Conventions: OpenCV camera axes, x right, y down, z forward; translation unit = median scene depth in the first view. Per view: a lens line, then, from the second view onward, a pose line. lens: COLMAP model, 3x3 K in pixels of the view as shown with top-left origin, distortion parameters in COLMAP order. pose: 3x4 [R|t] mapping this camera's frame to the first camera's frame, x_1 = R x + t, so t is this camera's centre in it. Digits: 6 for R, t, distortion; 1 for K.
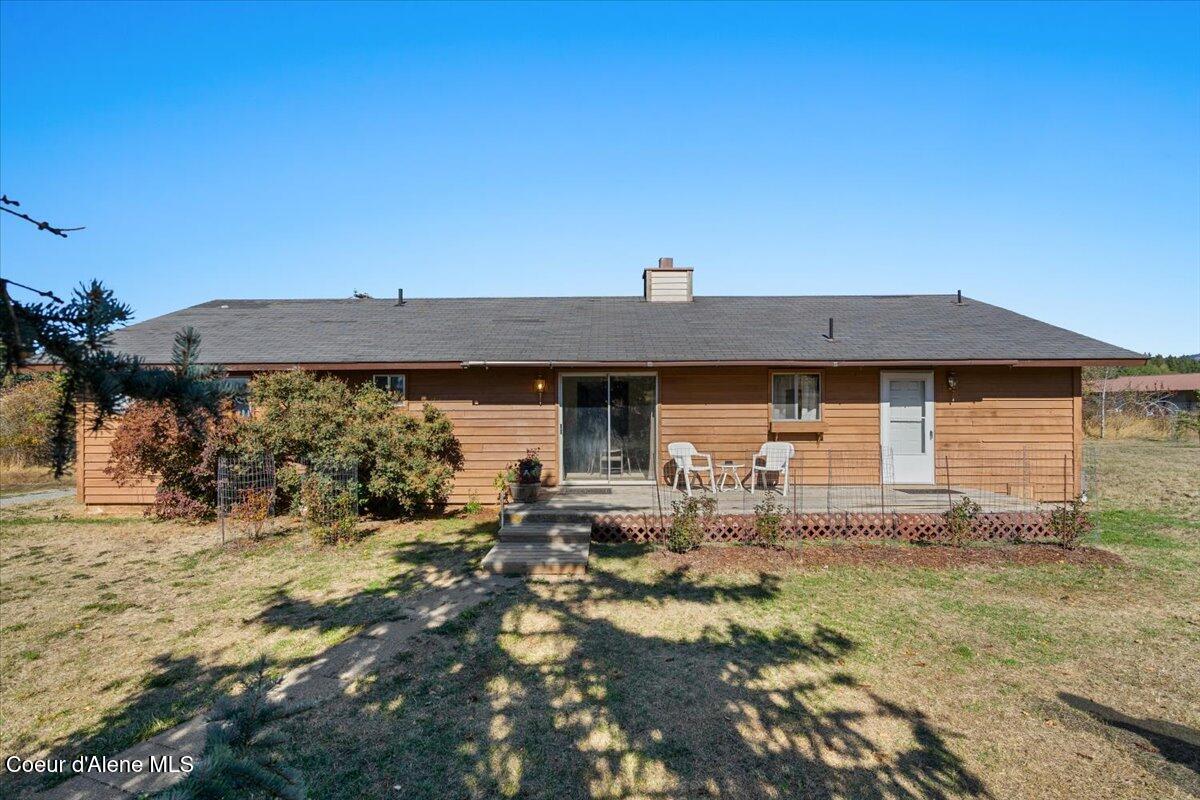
lens RADIAL K [[538.6, 0, 600.9], [0, 538.6, 406.0], [0, 0, 1]] dist [-0.000834, 0.000745]
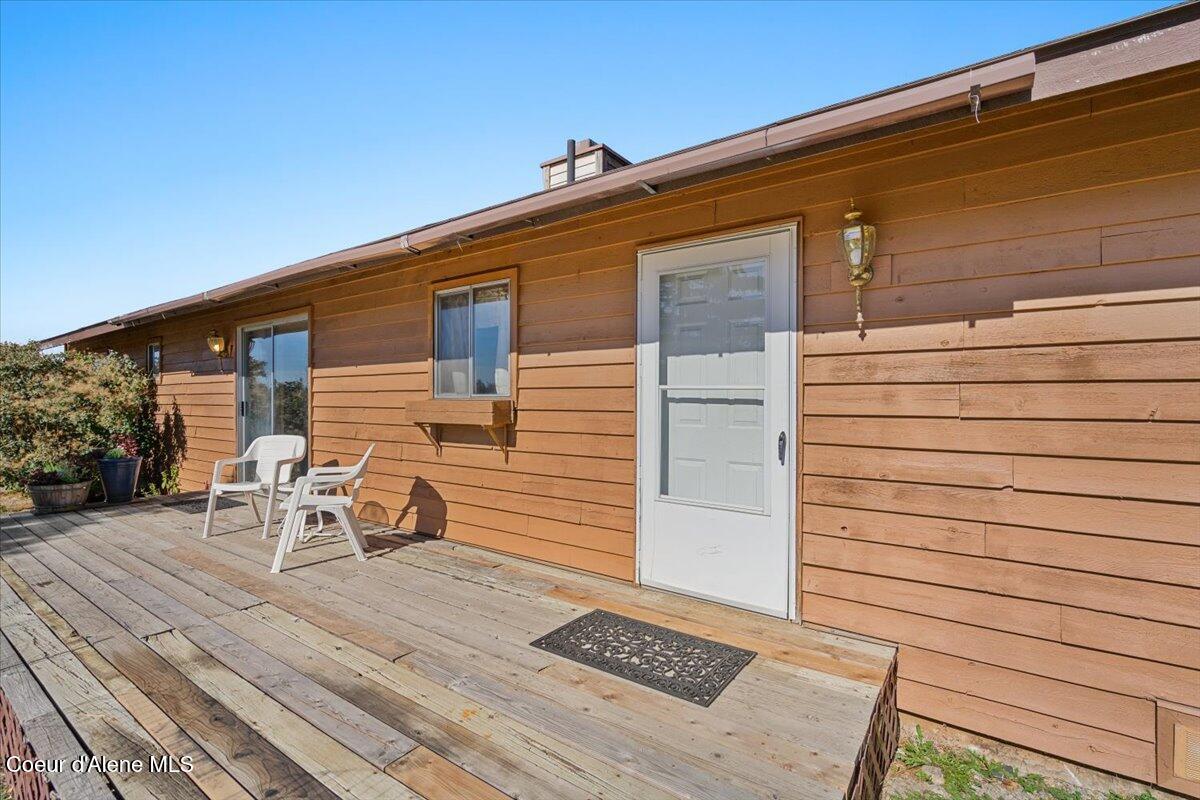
lens RADIAL K [[542.8, 0, 600.3], [0, 542.8, 390.8], [0, 0, 1]] dist [0.000047, 0.000282]
pose [[0.828299, -0.005137, -0.560263, 0.693417], [-0.002525, 0.999914, -0.012902, 0.027579], [0.560280, 0.012101, 0.828215, 0.703208]]
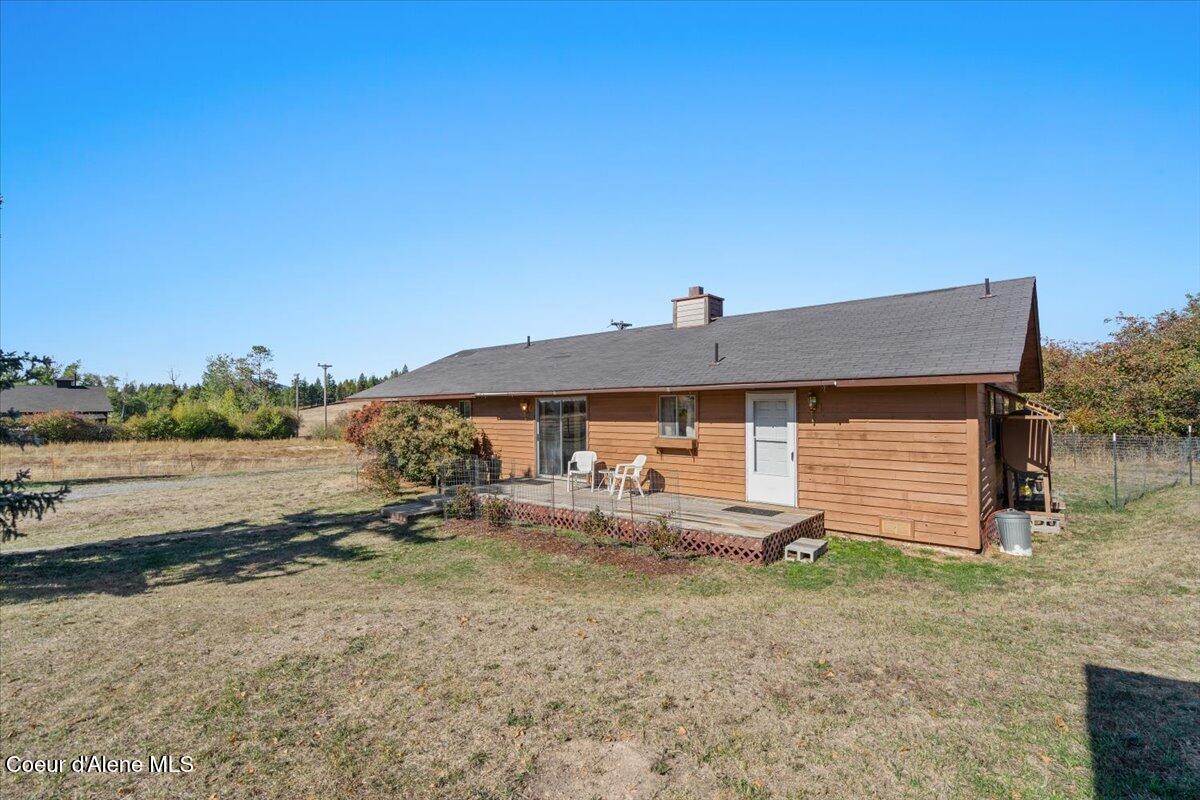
lens RADIAL K [[538.6, 0, 600.0], [0, 538.6, 396.0], [0, 0, 1]] dist [-0.002891, 0.001266]
pose [[0.768158, -0.017314, -0.640026, 0.969551], [0.008402, 0.999821, -0.016963, -0.042119], [0.640205, 0.007653, 0.768166, 0.024807]]
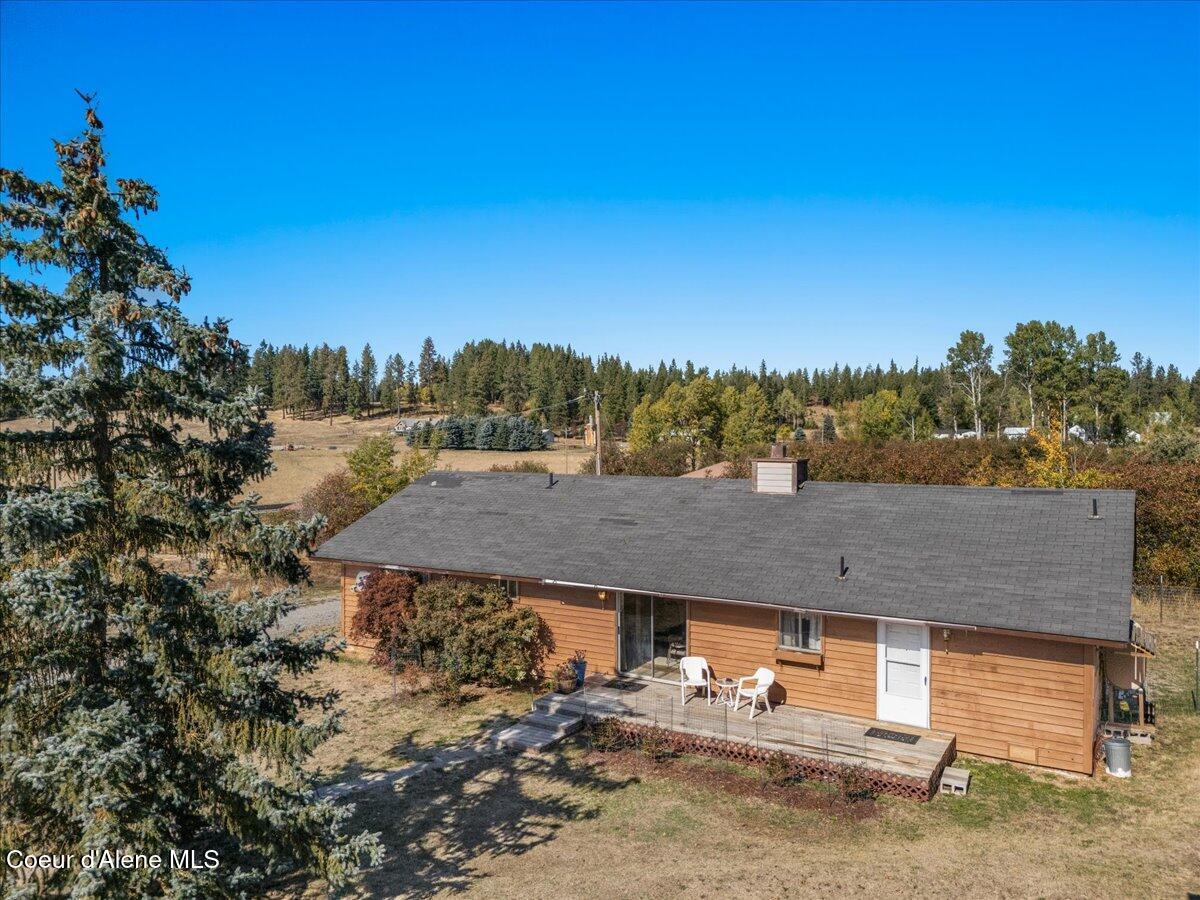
lens RADIAL K [[878.3, 0, 604.2], [0, 878.3, 451.1], [0, 0, 1]] dist [0.090542, -0.081685]
pose [[0.865920, 0.011796, -0.500044, 0.928679], [0.002263, 0.999619, 0.027501, -0.437512], [0.500178, -0.024945, 0.865563, -0.786522]]
